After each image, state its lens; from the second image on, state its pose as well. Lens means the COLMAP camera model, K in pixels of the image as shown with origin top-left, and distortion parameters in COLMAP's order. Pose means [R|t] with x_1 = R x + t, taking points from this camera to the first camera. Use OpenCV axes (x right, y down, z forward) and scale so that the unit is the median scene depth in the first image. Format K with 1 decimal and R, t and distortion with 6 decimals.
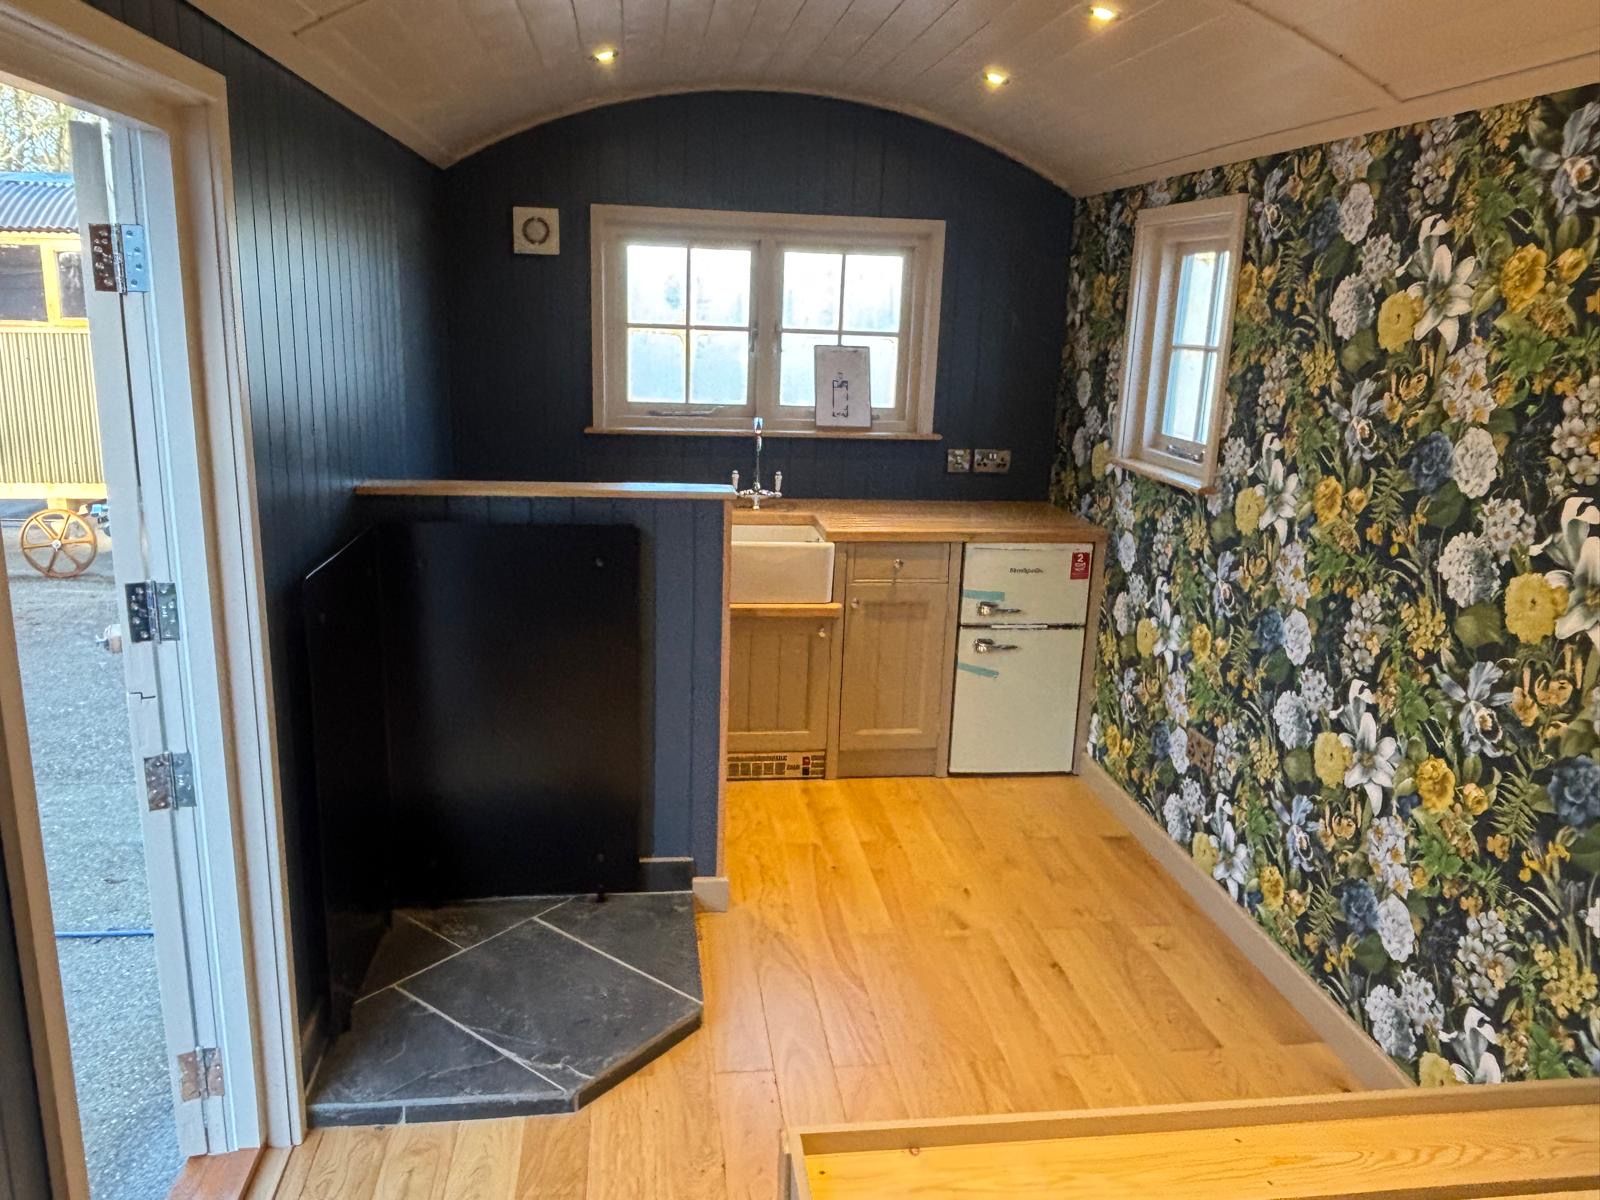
lens RADIAL K [[1205.7, 0, 802.2], [0, 1205.7, 609.0], [0, 0, 1]] dist [0.005290, -0.035332]
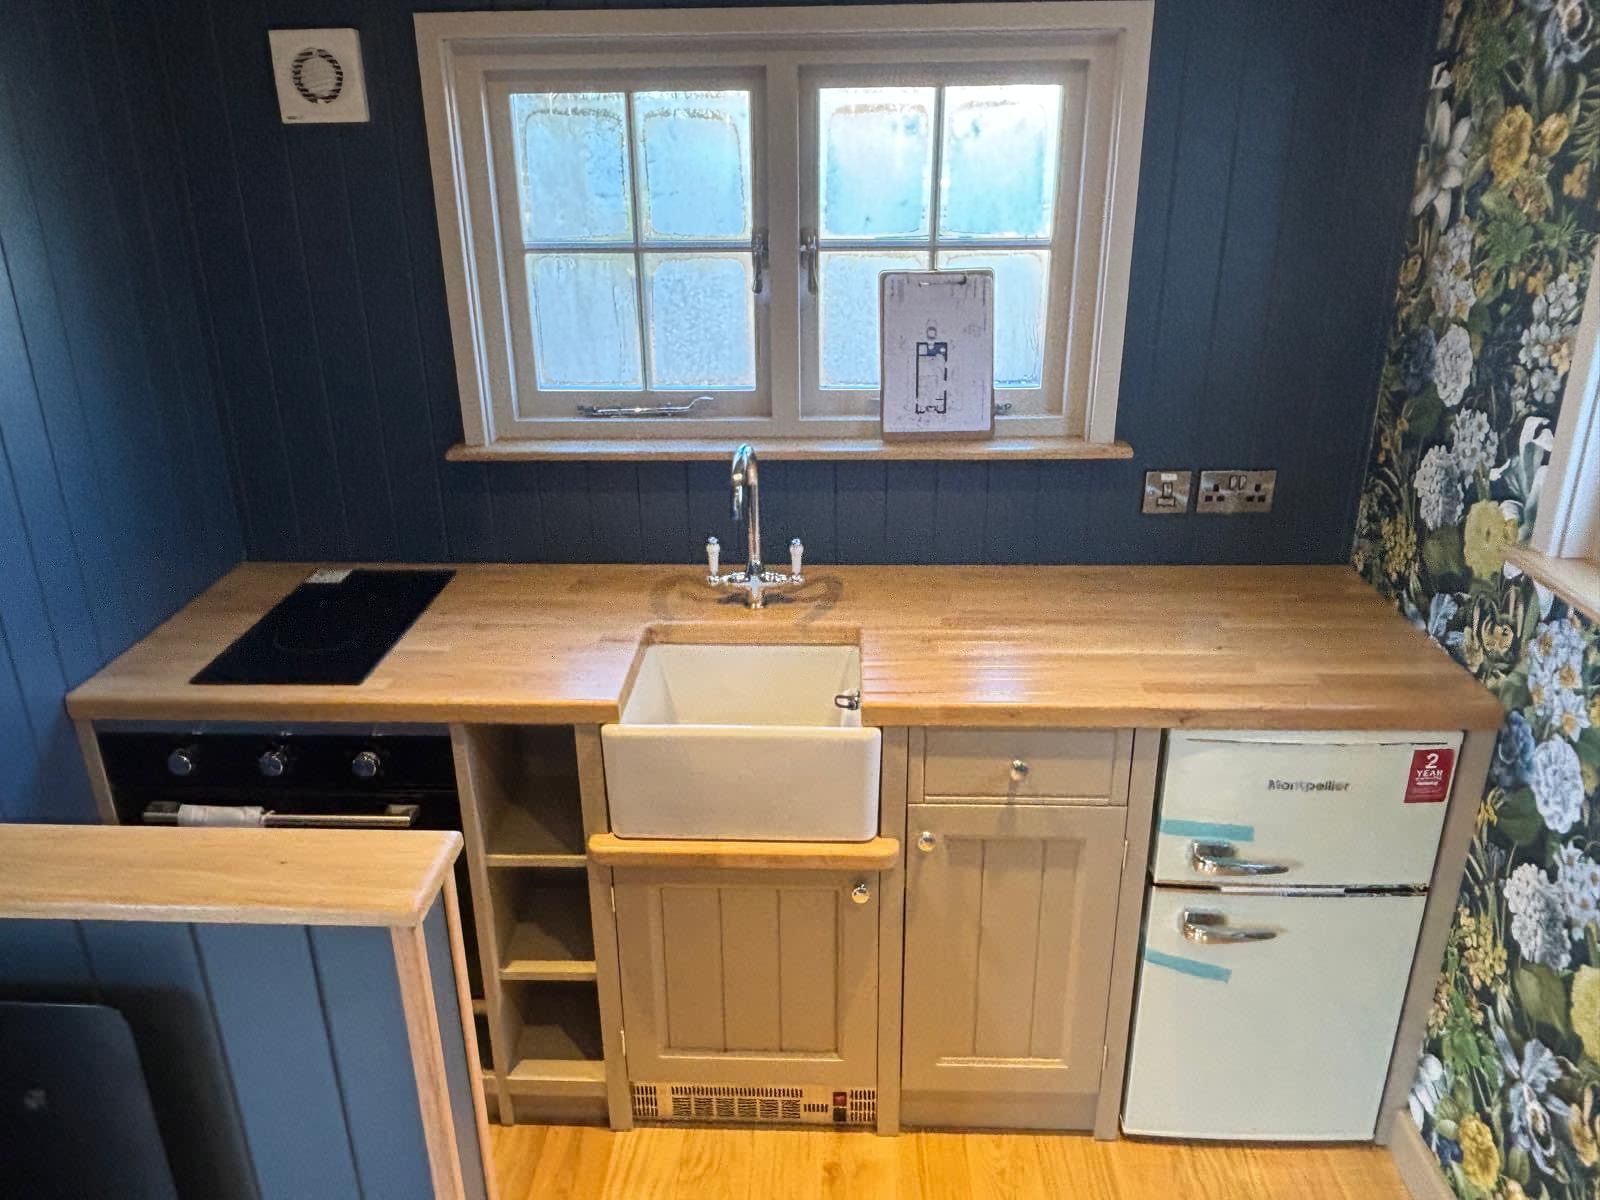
lens RADIAL K [[1205.7, 0, 788.6], [0, 1205.7, 591.0], [0, 0, 1]] dist [0.005290, -0.035332]
pose [[0.982276, 0.020806, -0.186284, 0.072765], [0.002833, 0.992059, 0.125741, -0.155897], [0.187421, -0.124040, 0.974417, 0.496993]]
